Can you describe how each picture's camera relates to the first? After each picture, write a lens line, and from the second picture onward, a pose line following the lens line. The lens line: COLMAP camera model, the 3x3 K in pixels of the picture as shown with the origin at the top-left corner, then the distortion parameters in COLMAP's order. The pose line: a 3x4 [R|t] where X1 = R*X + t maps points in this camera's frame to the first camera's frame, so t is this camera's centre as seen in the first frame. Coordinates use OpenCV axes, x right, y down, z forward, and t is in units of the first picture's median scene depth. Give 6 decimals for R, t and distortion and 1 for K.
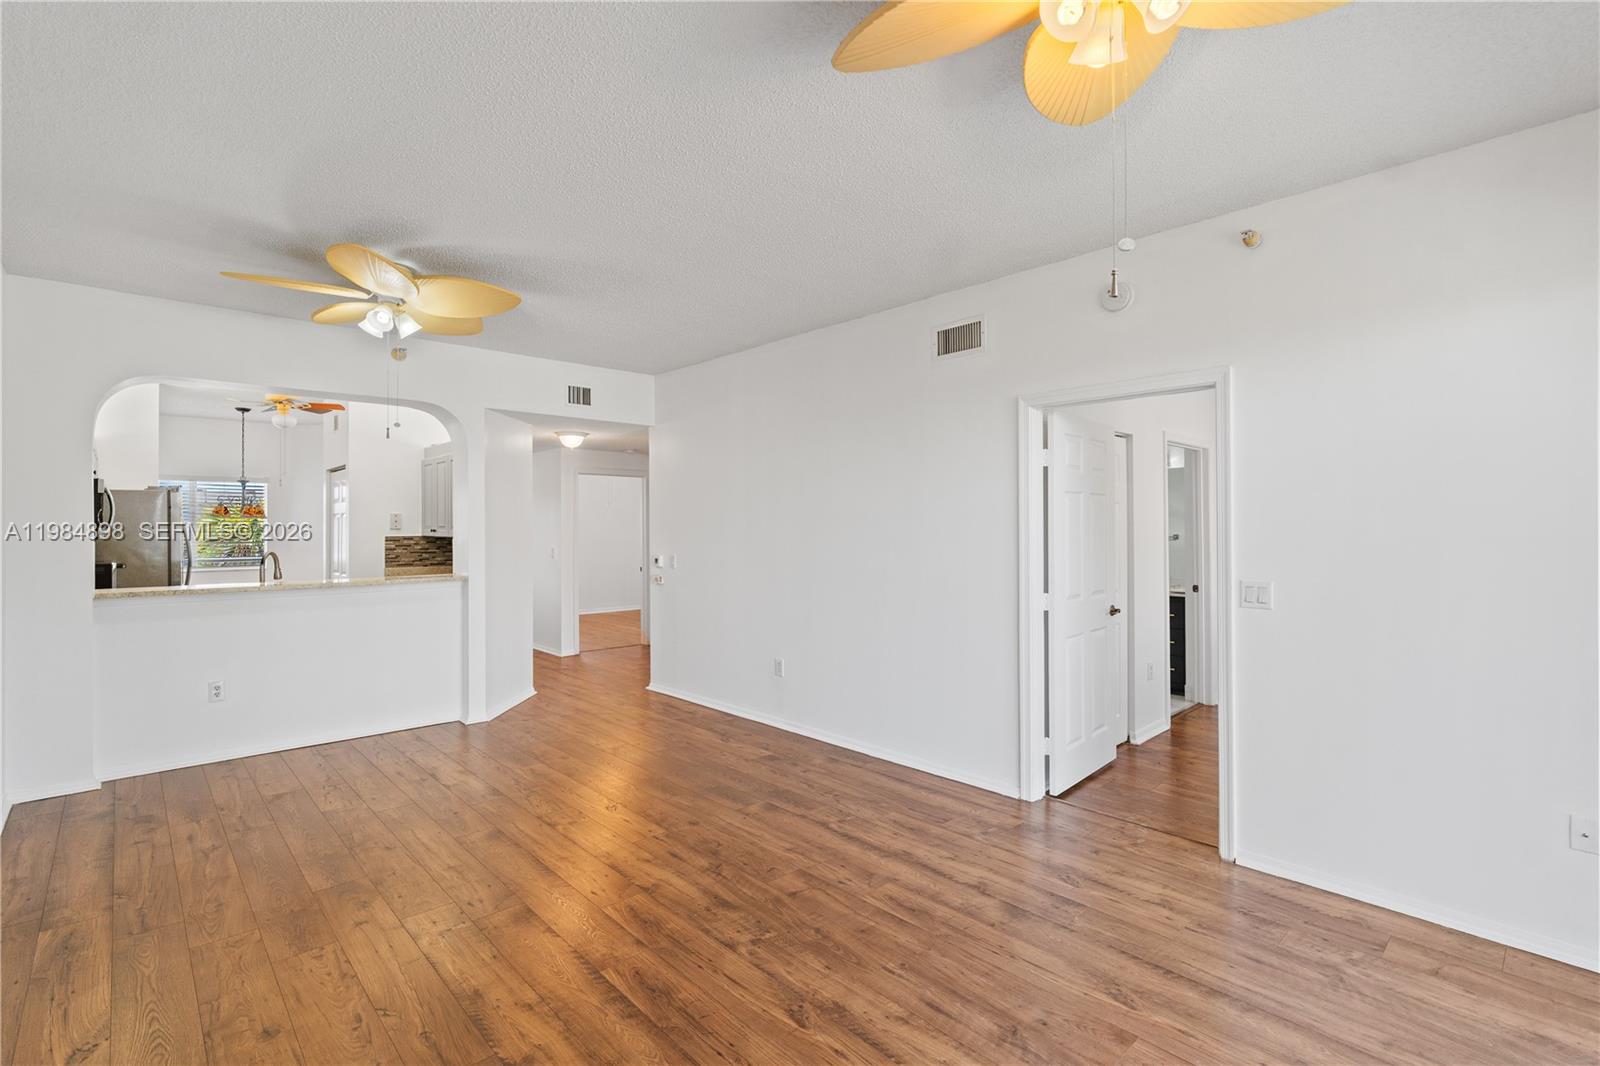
lens RADIAL K [[732.5, 0, 791.7], [0, 732.5, 525.3], [0, 0, 1]] dist [-0.009716, 0.001745]
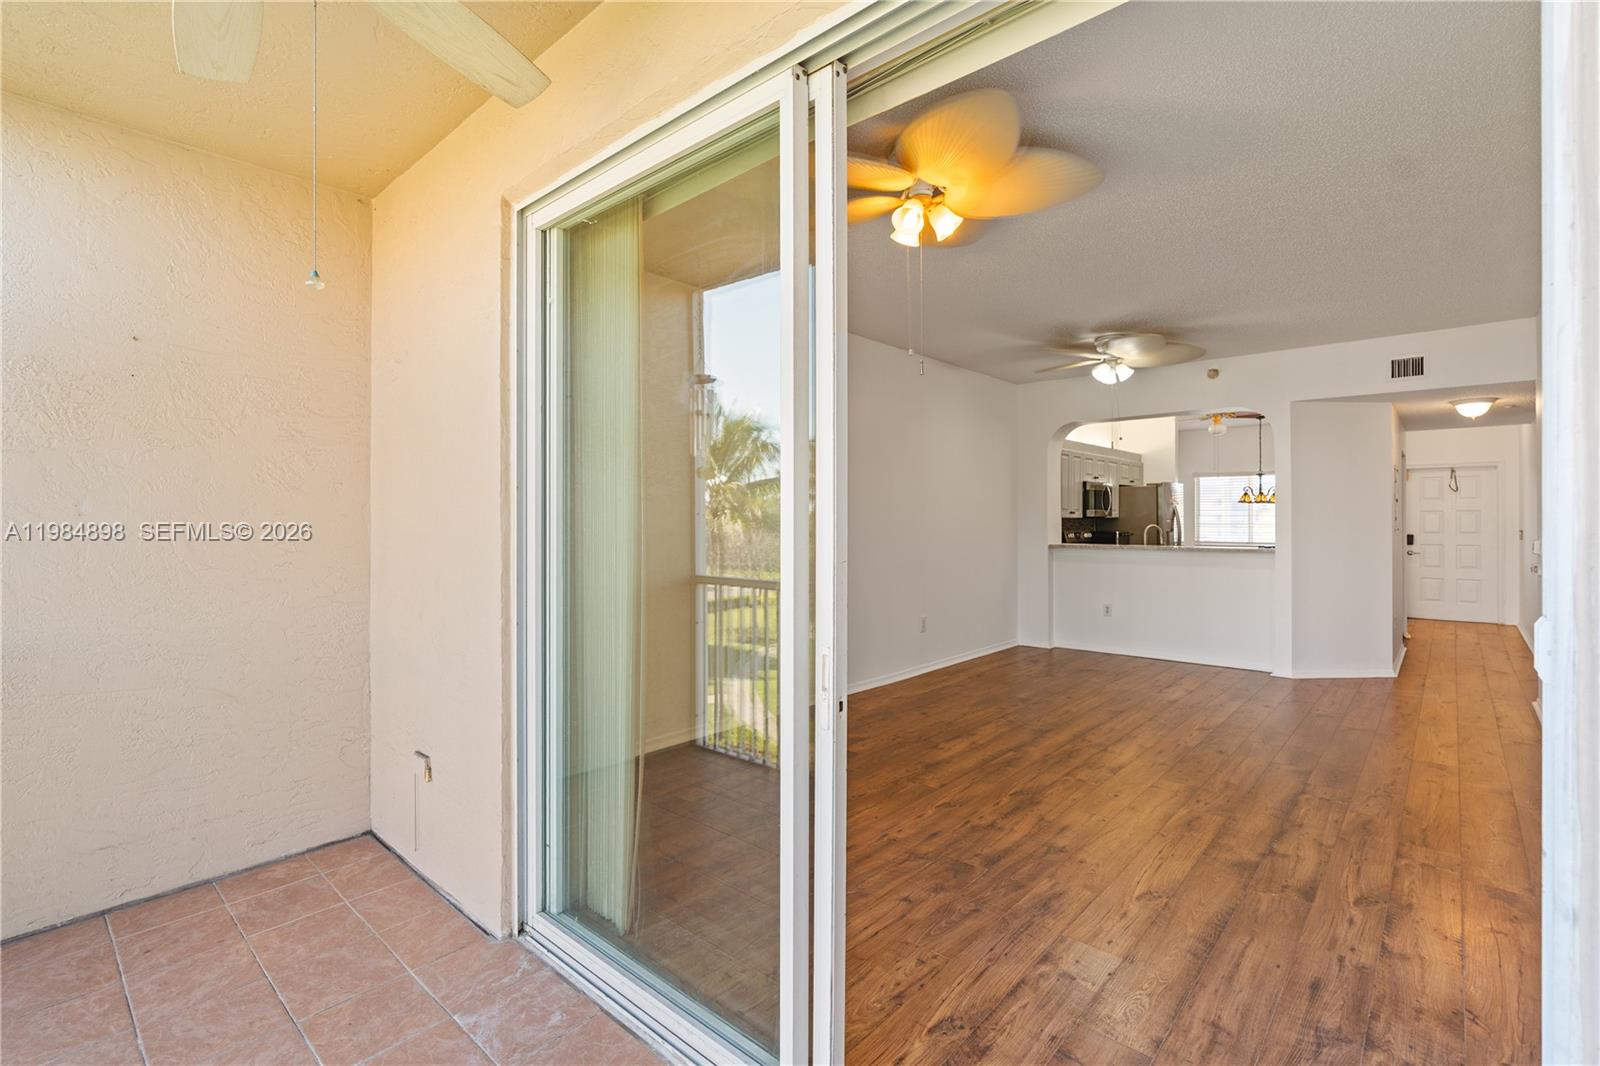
lens RADIAL K [[732.5, 0, 800.9], [0, 732.5, 523.5], [0, 0, 1]] dist [-0.009716, 0.001745]
pose [[0.097843, 0.009036, -0.995161, 0.940426], [0.000151, 0.999959, 0.009095, 0.026696], [0.995202, -0.001040, 0.097837, 0.203365]]
